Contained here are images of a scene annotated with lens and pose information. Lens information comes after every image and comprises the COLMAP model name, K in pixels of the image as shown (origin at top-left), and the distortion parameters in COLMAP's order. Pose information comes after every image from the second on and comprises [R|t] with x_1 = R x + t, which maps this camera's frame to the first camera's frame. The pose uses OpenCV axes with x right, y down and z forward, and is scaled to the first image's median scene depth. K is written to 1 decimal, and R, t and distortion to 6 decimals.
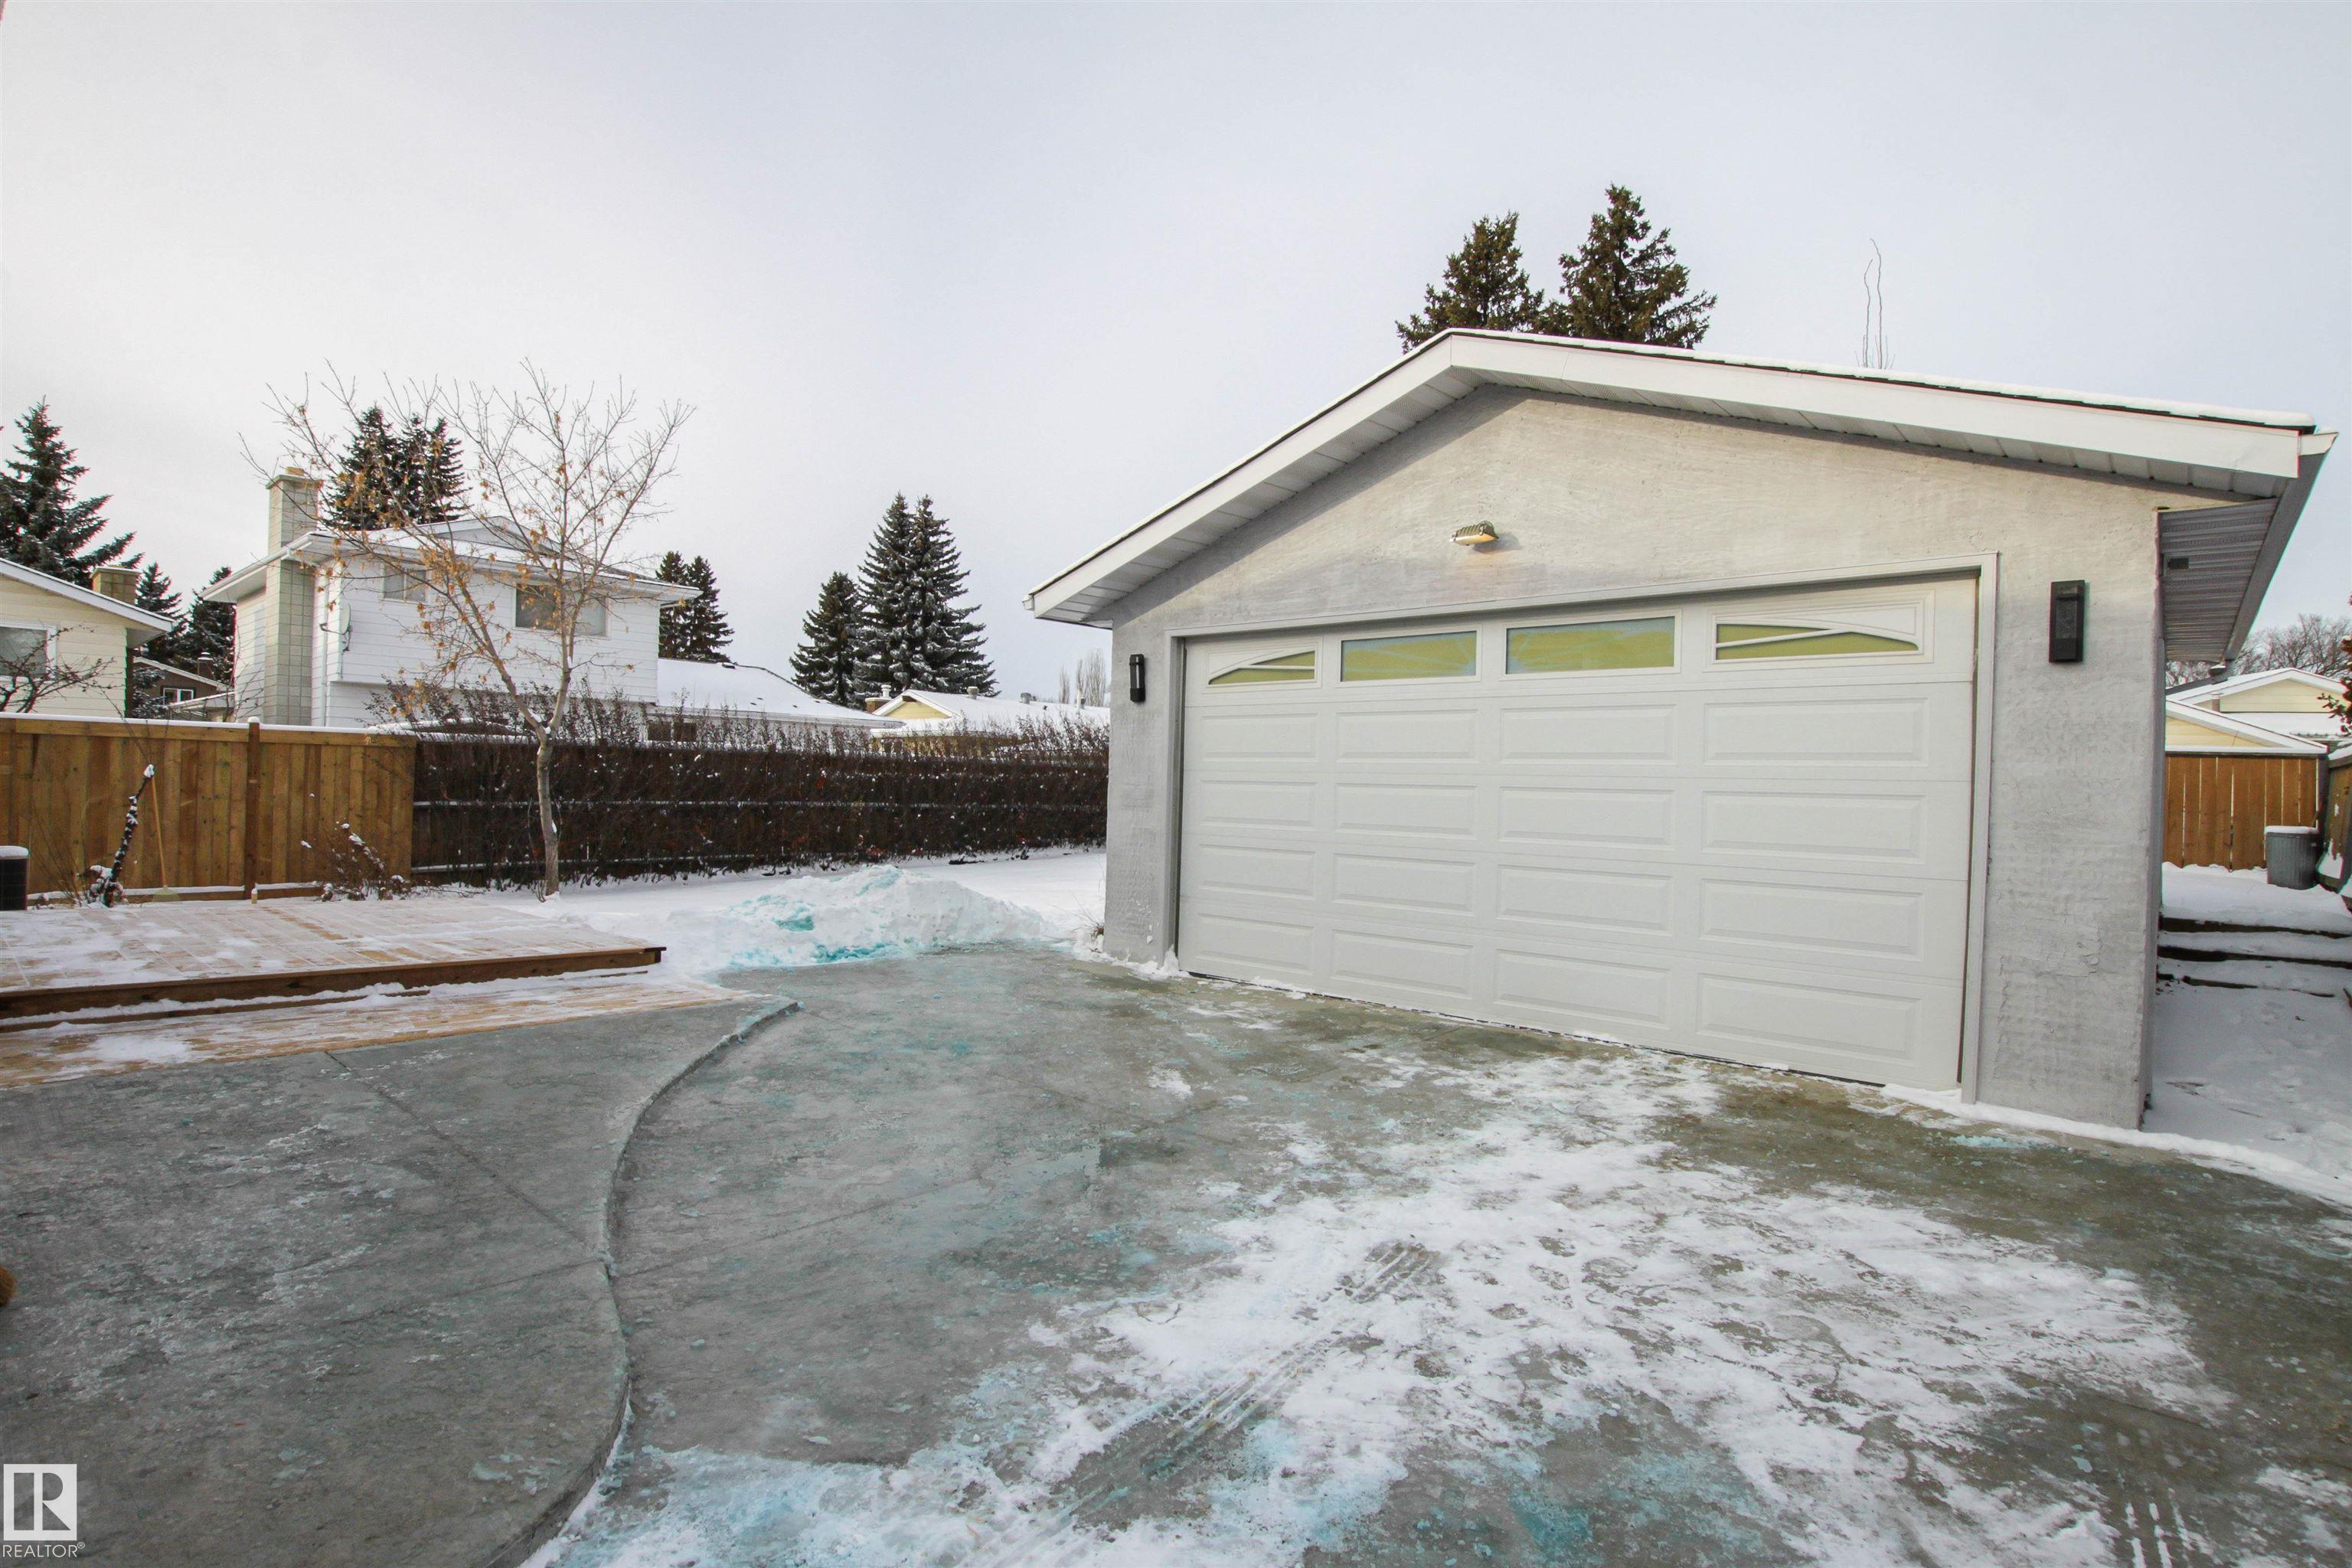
lens RADIAL K [[1169.0, 0, 1186.5], [0, 1169.0, 783.5], [0, 0, 1]] dist [-0.032253, 0.004473]
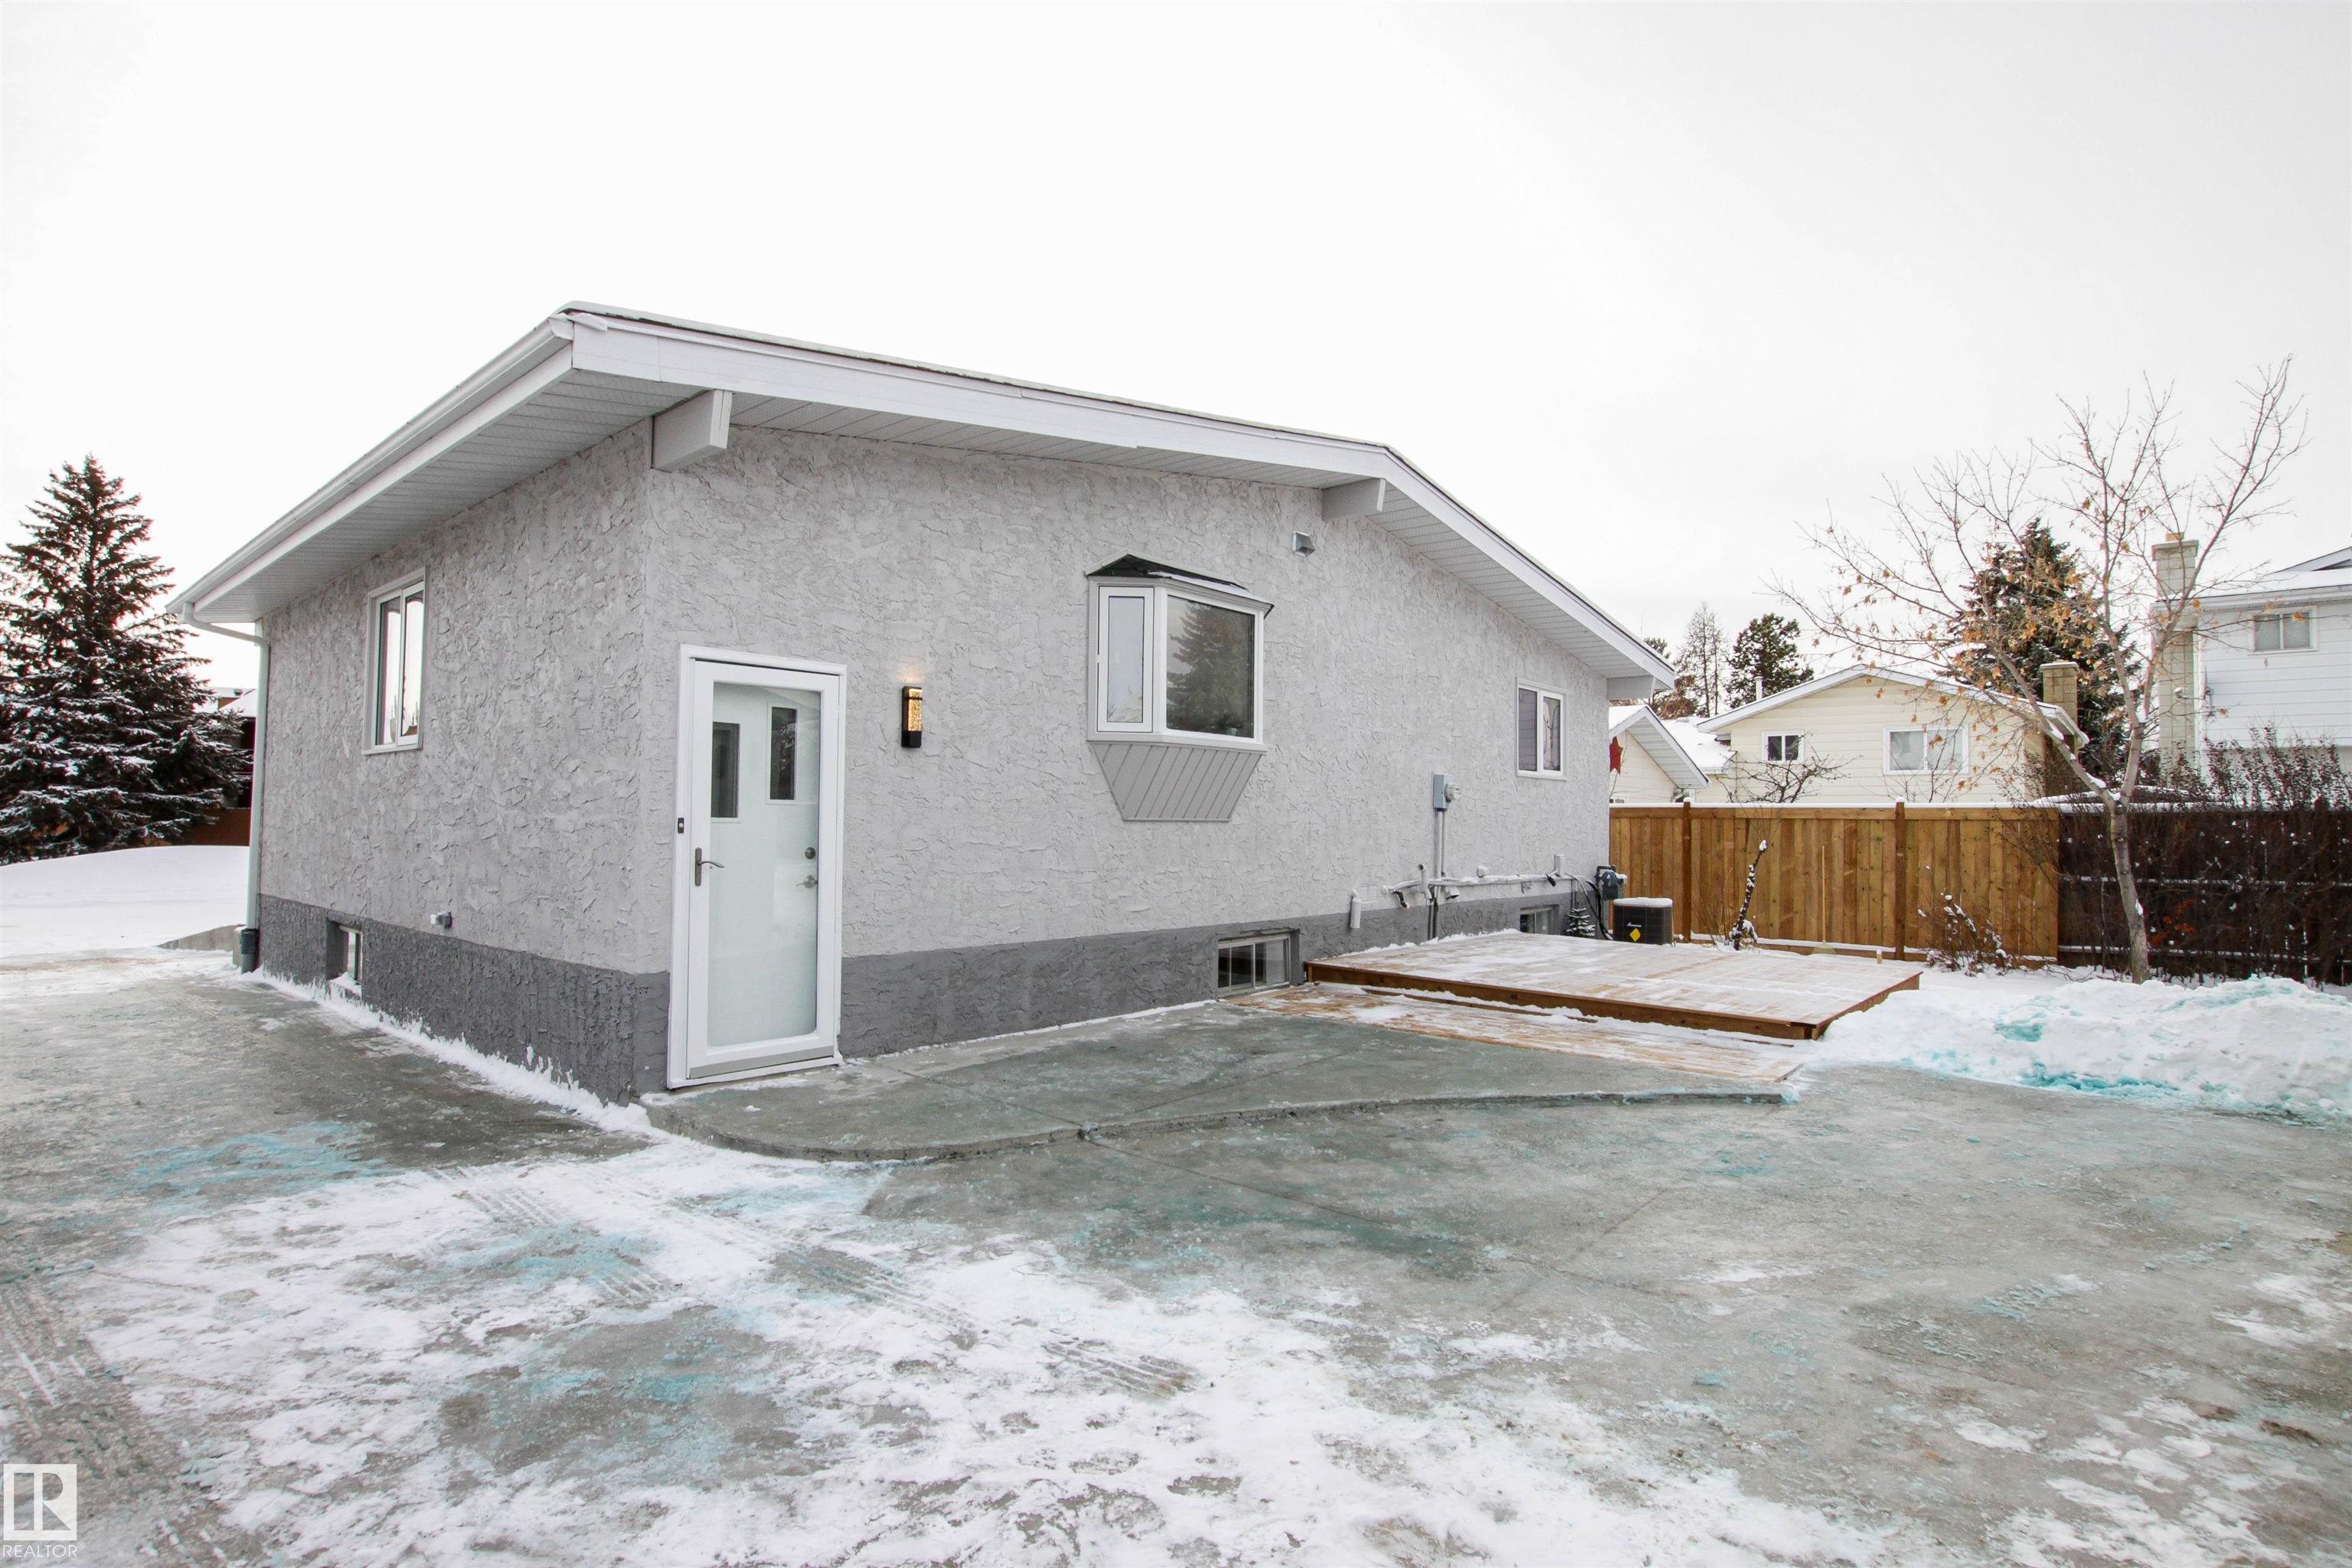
lens RADIAL K [[1169.0, 0, 1165.8], [0, 1169.0, 793.2], [0, 0, 1]] dist [-0.032253, 0.004473]
pose [[-0.011762, -0.051645, -0.998596, 0.962635], [-0.010430, 0.998617, -0.051523, 0.011766], [0.999876, 0.009809, -0.012284, 0.902006]]
